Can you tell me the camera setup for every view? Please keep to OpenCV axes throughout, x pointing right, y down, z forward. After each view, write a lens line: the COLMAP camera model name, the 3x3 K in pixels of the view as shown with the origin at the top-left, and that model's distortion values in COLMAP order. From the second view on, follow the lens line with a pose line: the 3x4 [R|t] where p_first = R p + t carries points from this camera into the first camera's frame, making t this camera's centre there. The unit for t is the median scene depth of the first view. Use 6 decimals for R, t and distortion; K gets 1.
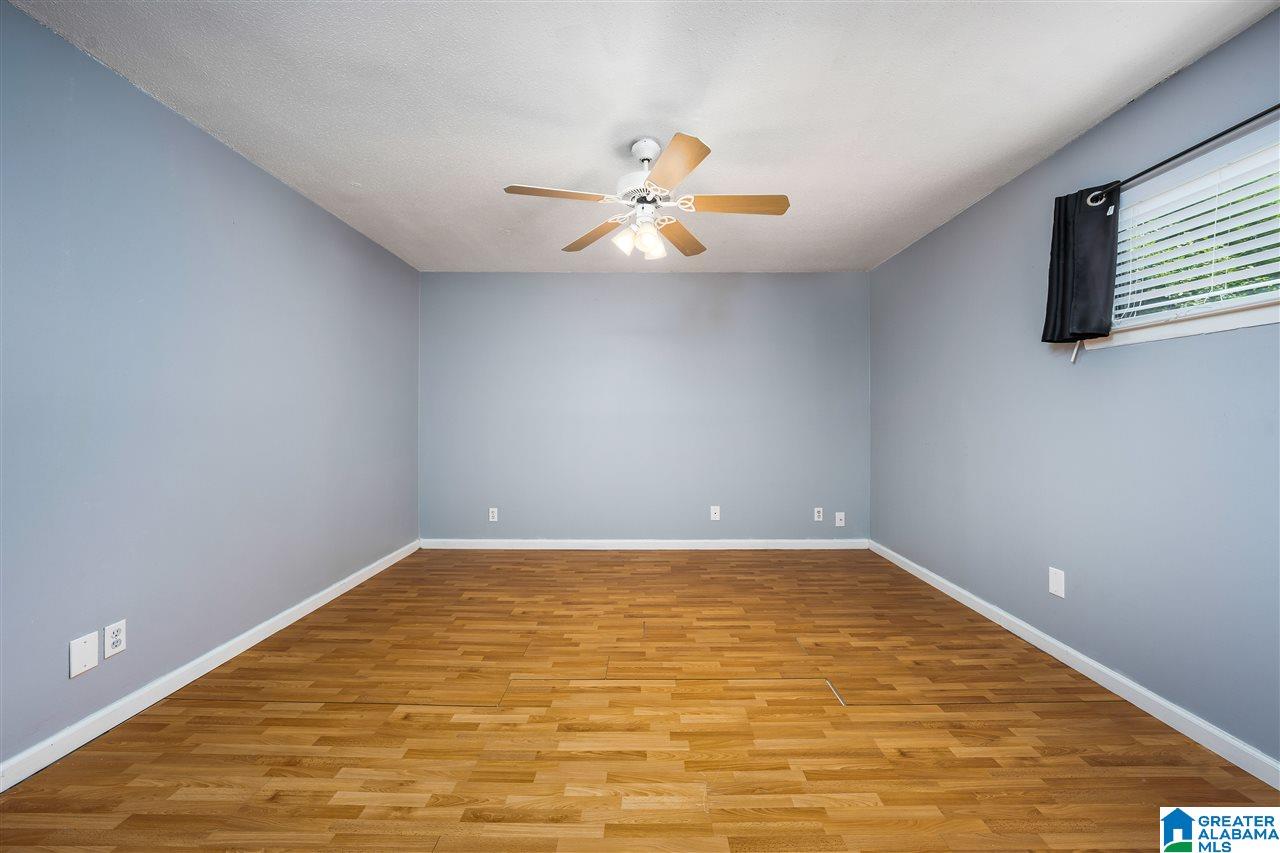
lens RADIAL K [[462.0, 0, 641.4], [0, 462.0, 413.7], [0, 0, 1]] dist [-0.000315, -0.000003]
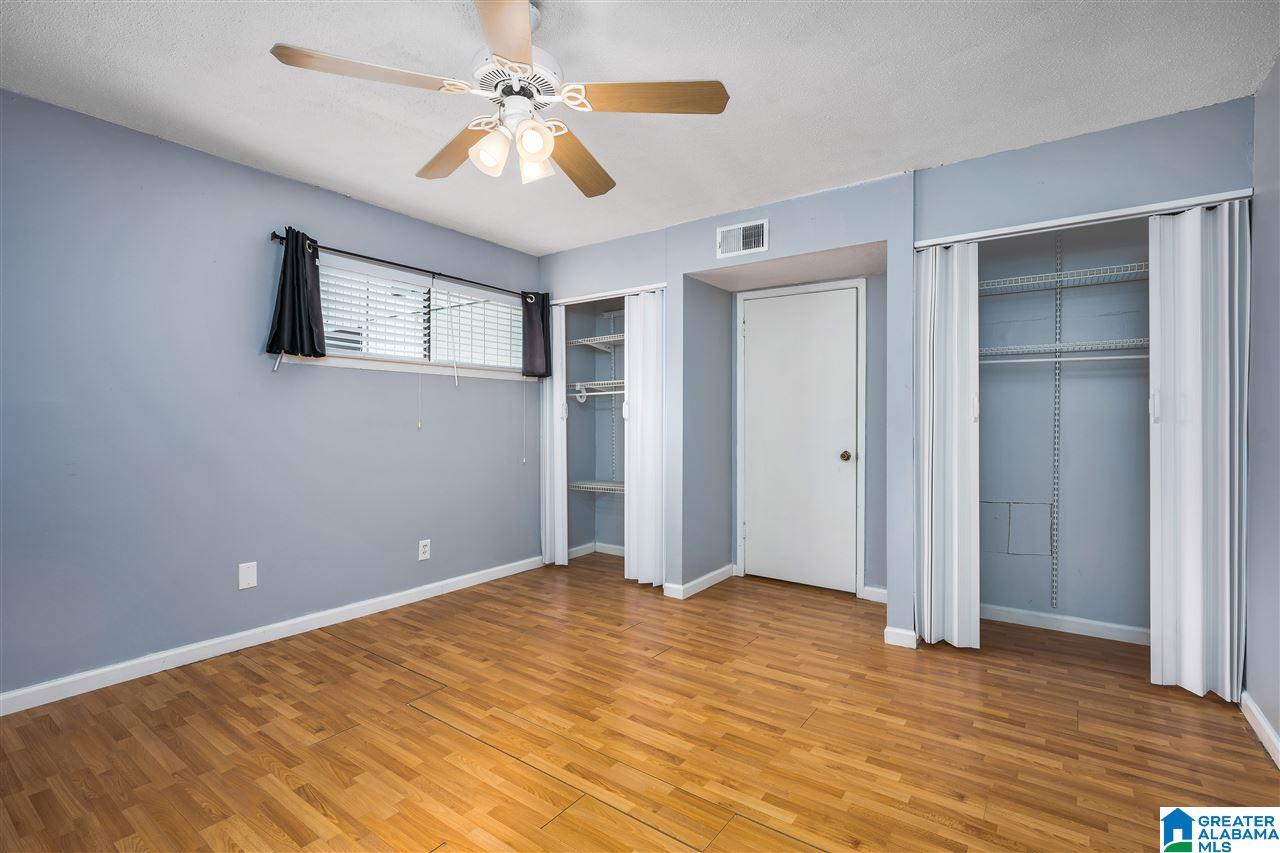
lens RADIAL K [[569.3, 0, 662.7], [0, 569.3, 421.9], [0, 0, 1]] dist [-0.000173, 0.000269]
pose [[-0.826425, -0.002937, 0.563039, -0.753025], [-0.006486, 0.999970, -0.004305, 0.016938], [-0.563009, -0.007209, -0.826419, 1.893218]]
